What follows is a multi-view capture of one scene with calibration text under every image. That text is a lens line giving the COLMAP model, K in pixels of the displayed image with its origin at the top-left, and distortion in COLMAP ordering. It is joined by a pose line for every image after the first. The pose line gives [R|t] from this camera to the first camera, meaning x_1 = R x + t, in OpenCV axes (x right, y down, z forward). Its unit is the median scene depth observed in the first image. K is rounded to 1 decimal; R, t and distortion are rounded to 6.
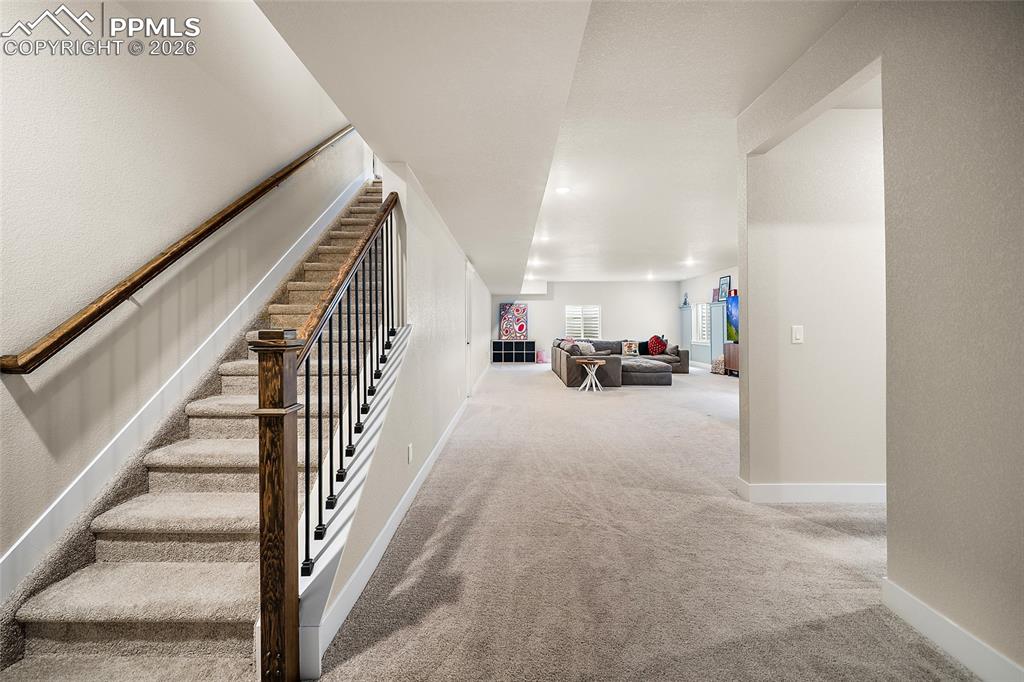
lens RADIAL K [[402.9, 0, 512.0], [0, 402.9, 341.0], [0, 0, 1]] dist [0.000363, 0.000128]
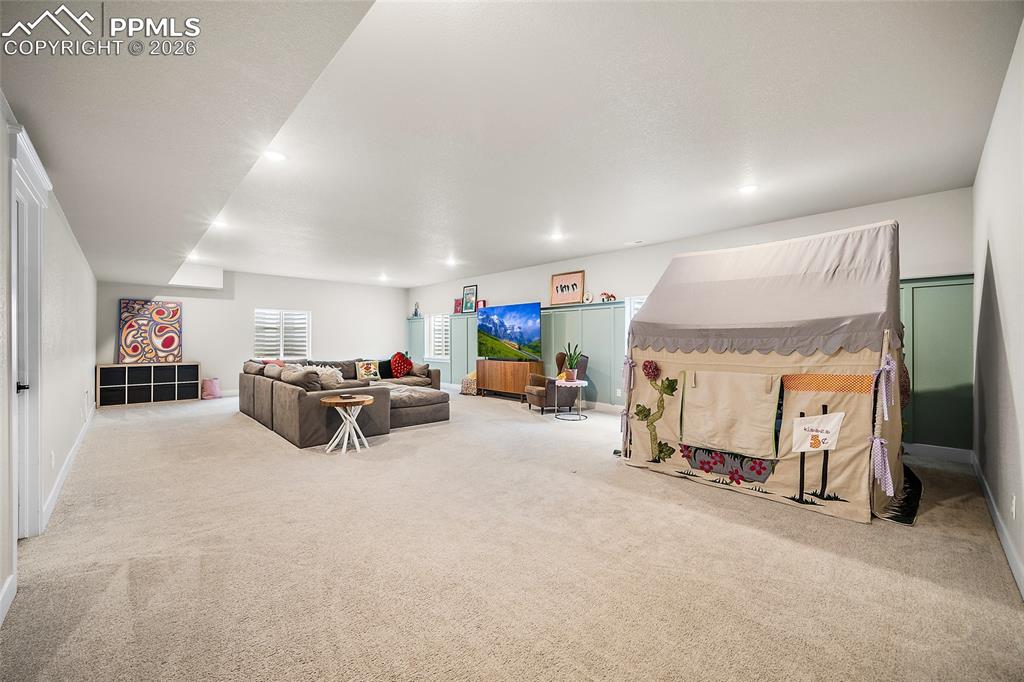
lens RADIAL K [[402.9, 0, 512.0], [0, 402.9, 341.0], [0, 0, 1]] dist [0.000363, 0.000128]
pose [[0.722767, 0.002687, 0.691087, -0.026956], [0.022178, 0.999387, -0.027081, -0.009266], [-0.690736, 0.034900, 0.722264, 0.279538]]
